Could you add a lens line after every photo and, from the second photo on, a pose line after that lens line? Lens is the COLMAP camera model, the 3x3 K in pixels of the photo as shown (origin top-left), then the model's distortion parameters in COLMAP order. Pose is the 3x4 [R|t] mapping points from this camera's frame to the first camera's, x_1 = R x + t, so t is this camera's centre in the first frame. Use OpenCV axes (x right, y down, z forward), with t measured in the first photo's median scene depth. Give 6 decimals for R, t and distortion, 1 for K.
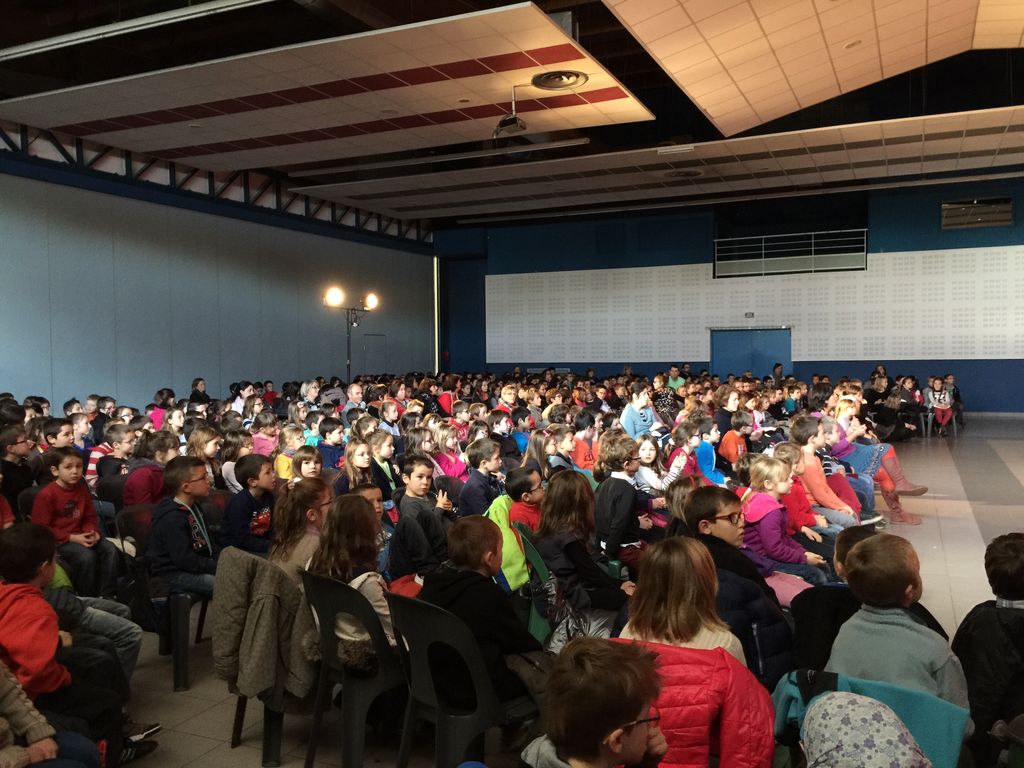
lens RADIAL K [[856.4, 0, 499.2], [0, 856.4, 382.1], [0, 0, 1]] dist [0.081146, -0.099951]
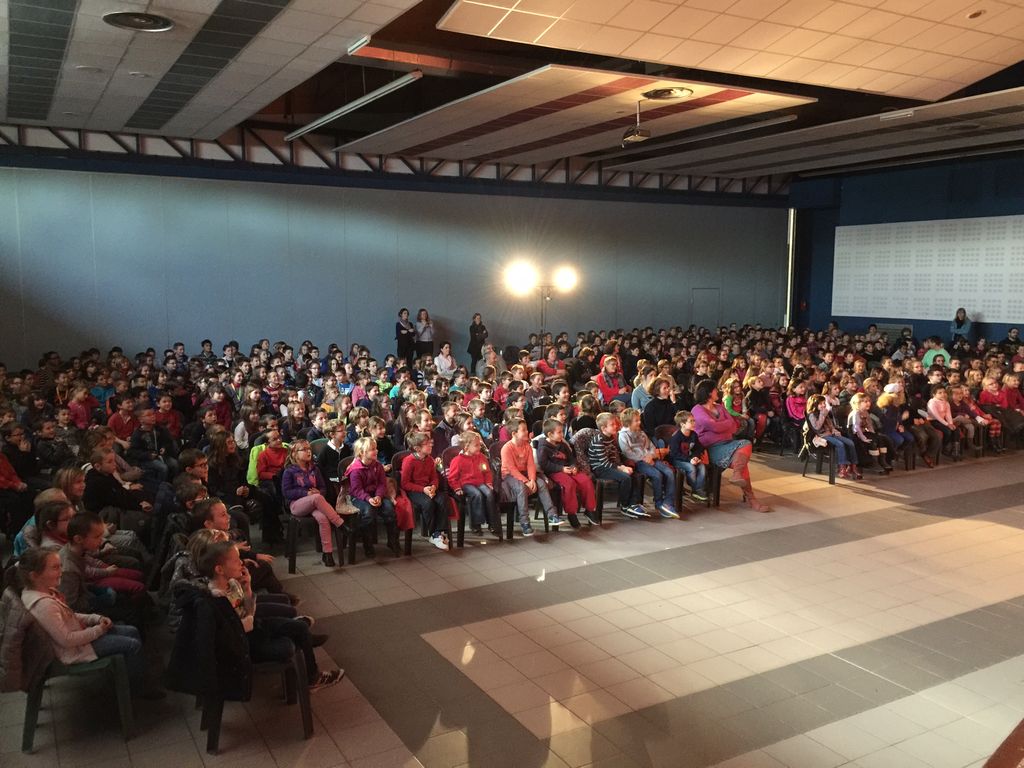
lens RADIAL K [[856.4, 0, 519.0], [0, 856.4, 385.4], [0, 0, 1]] dist [0.081146, -0.099951]
pose [[0.821630, 0.080459, -0.564315, 0.358772], [-0.028715, 0.994573, 0.099997, -0.044137], [0.569298, -0.065957, 0.819481, -0.049684]]
